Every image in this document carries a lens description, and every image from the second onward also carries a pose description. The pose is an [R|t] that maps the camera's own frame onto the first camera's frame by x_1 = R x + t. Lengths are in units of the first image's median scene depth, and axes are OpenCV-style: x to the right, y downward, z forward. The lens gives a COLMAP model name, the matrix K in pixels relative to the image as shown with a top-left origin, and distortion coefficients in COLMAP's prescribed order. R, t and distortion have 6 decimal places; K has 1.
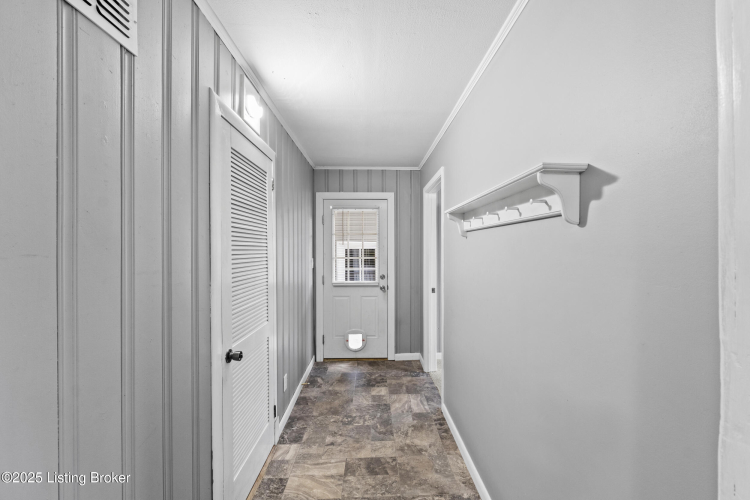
lens RADIAL K [[314.5, 0, 375.2], [0, 314.5, 250.5], [0, 0, 1]] dist [-0.005473, -0.001104]
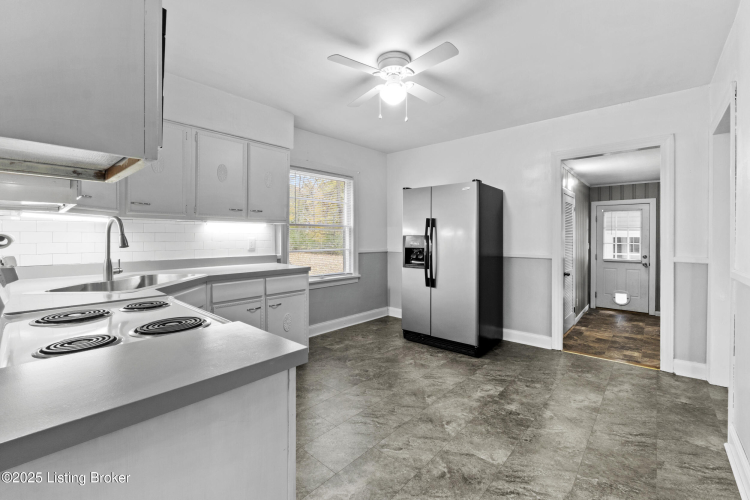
lens RADIAL K [[314.5, 0, 378.9], [0, 314.5, 237.9], [0, 0, 1]] dist [-0.005473, -0.001104]
pose [[0.741758, 0.006814, -0.670633, 0.085647], [-0.005925, 0.999976, 0.003607, -0.001761], [0.670642, 0.001298, 0.741780, -0.948540]]
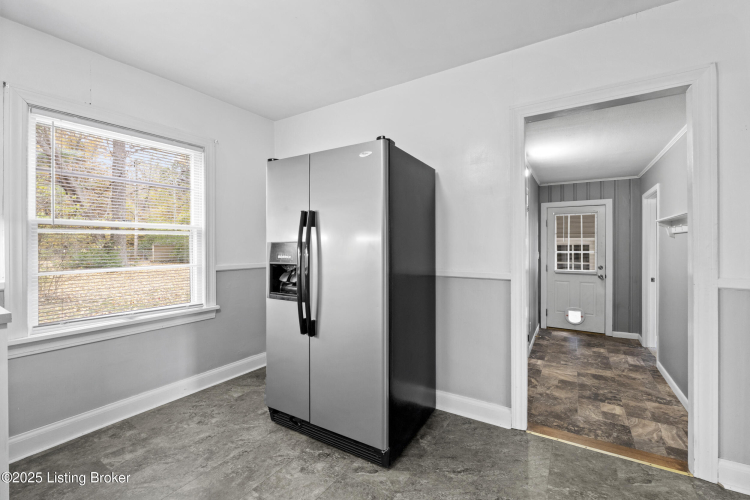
lens RADIAL K [[314.5, 0, 377.7], [0, 314.5, 245.1], [0, 0, 1]] dist [-0.005473, -0.001104]
pose [[0.839014, 0.003080, -0.544102, -0.043867], [-0.003593, 0.999994, 0.000120, -0.001520], [0.544099, 0.001854, 0.839019, -0.544093]]
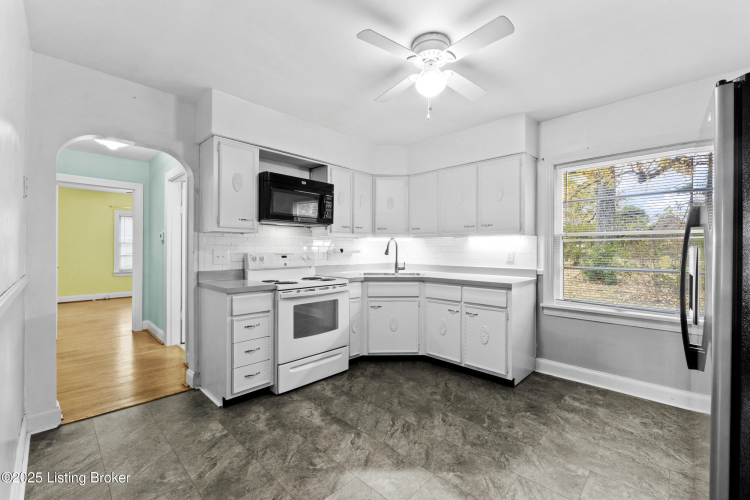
lens RADIAL K [[314.5, 0, 378.1], [0, 314.5, 249.2], [0, 0, 1]] dist [-0.005473, -0.001104]
pose [[-0.697182, 0.001321, -0.716892, 0.133457], [-0.003056, 0.999984, 0.004815, -0.003441], [0.716887, 0.005547, -0.697167, -0.201788]]
